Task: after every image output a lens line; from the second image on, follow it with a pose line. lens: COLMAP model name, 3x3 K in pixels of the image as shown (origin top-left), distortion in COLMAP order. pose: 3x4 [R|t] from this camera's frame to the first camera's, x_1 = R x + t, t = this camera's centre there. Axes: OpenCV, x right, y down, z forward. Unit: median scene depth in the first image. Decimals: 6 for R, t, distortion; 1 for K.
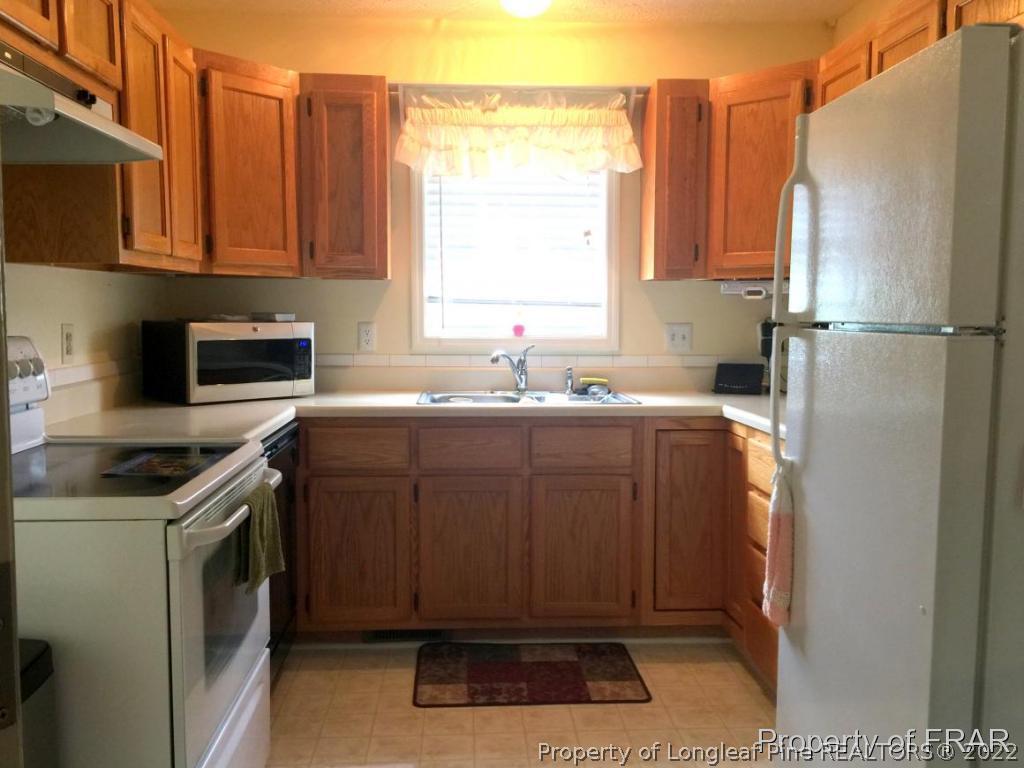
lens RADIAL K [[884.3, 0, 512.0], [0, 884.3, 384.0], [0, 0, 1]] dist [0.105888, -0.001235]
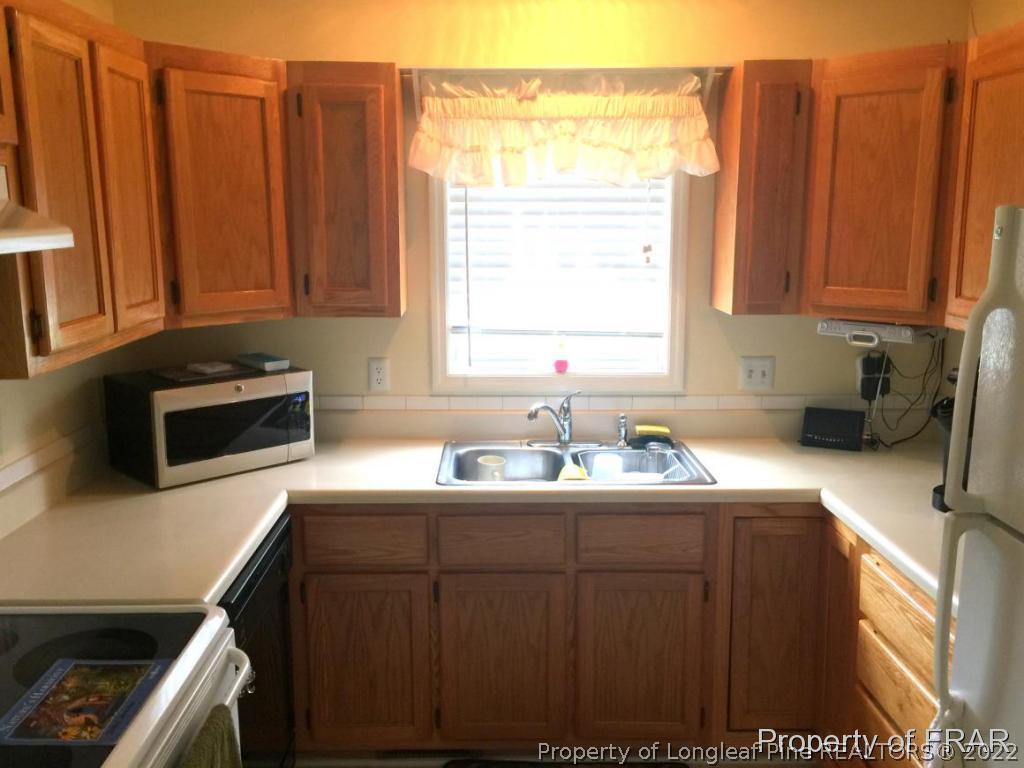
lens RADIAL K [[891.8, 0, 512.0], [0, 891.8, 384.0], [0, 0, 1]] dist [0.087622, -0.007692]
pose [[0.999202, 0.003545, -0.039772, -0.005989], [0.000495, 0.994874, 0.101121, -0.143979], [0.039927, -0.101061, 0.994079, 0.190585]]
